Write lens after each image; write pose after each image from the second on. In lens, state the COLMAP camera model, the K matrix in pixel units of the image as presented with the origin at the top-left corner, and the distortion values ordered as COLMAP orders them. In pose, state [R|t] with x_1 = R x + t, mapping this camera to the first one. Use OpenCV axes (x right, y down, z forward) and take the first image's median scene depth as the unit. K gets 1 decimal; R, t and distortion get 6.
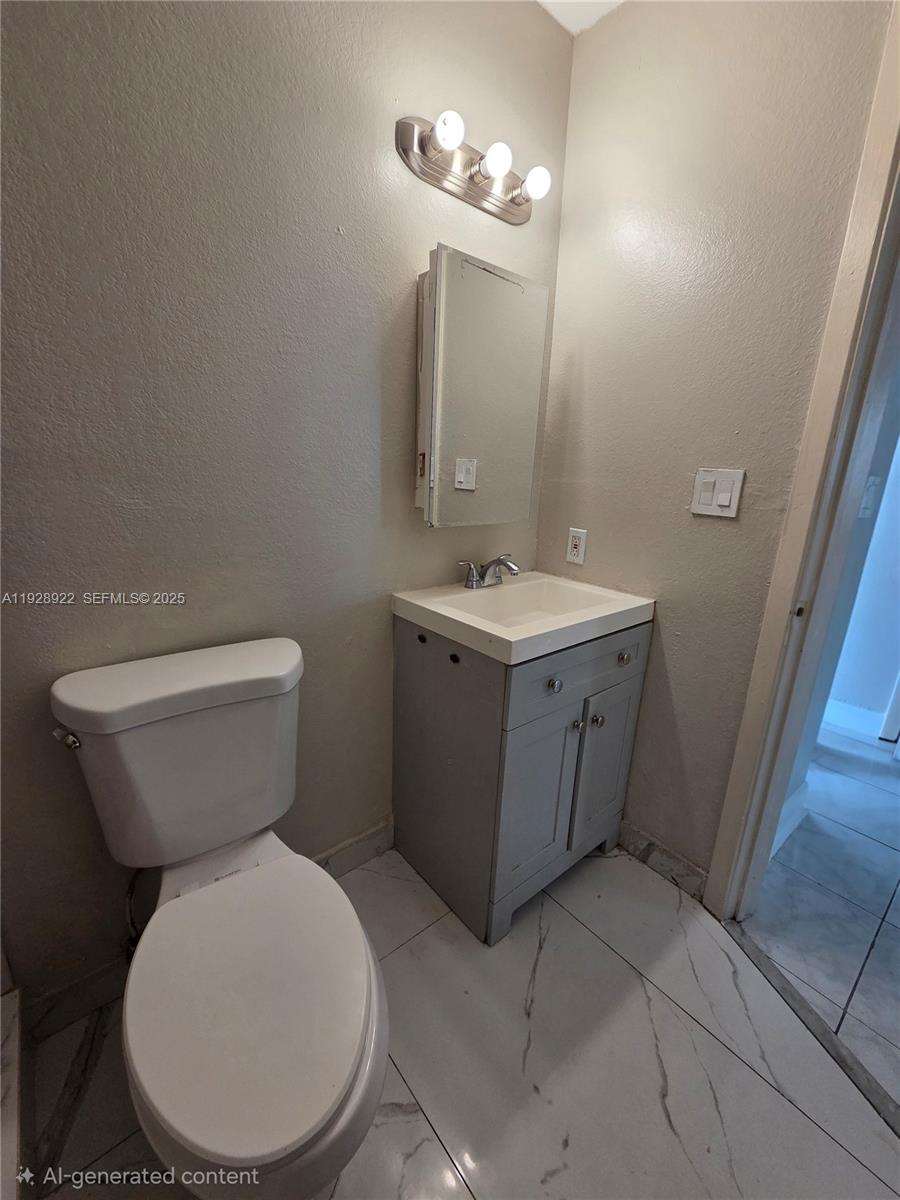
lens RADIAL K [[498.1, 0, 450.0], [0, 498.1, 600.0], [0, 0, 1]] dist [-0.000082, 0.000074]
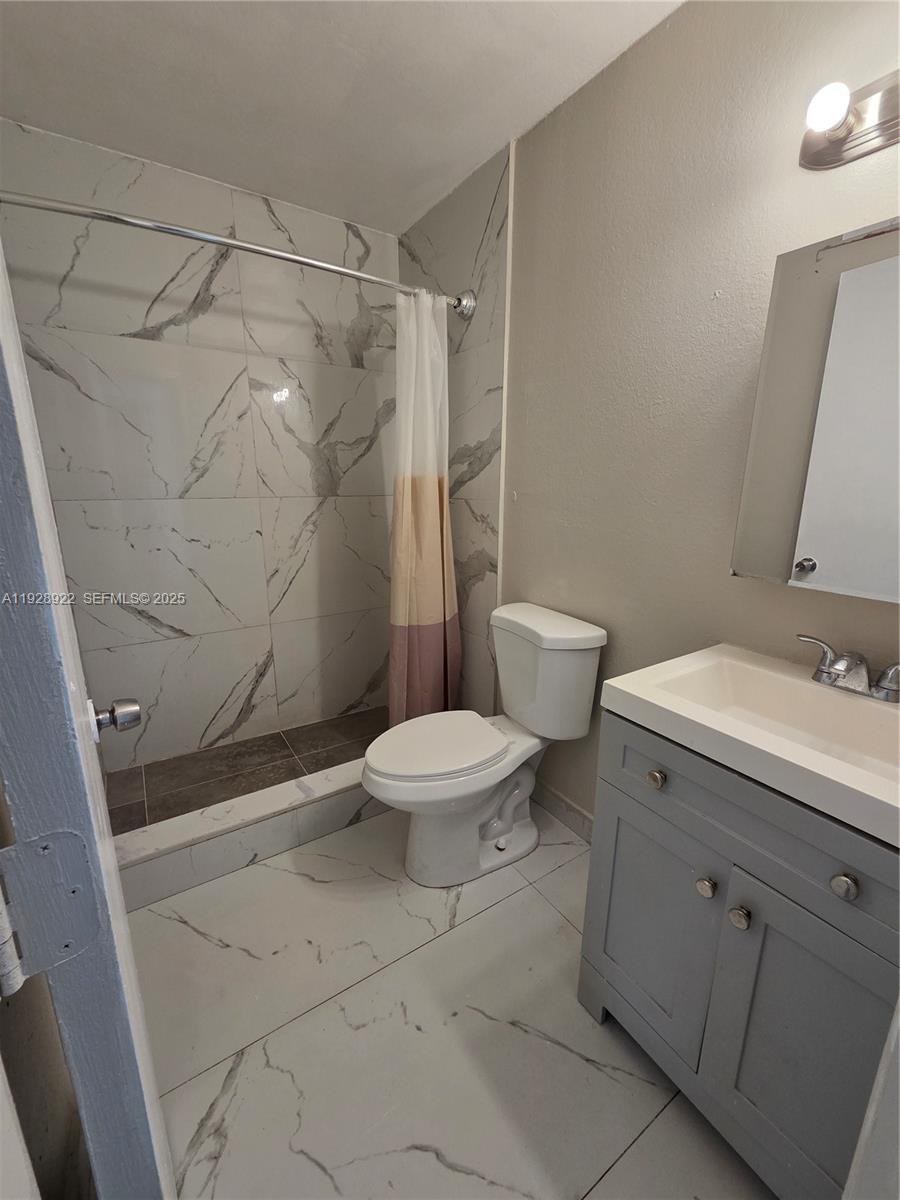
lens RADIAL K [[498.1, 0, 450.0], [0, 498.1, 600.0], [0, 0, 1]] dist [-0.000082, 0.000074]
pose [[-0.122165, 0.201701, -0.971799, 0.978343], [-0.272931, 0.934557, 0.228281, -0.187563], [0.954245, 0.293122, -0.059120, 0.661750]]
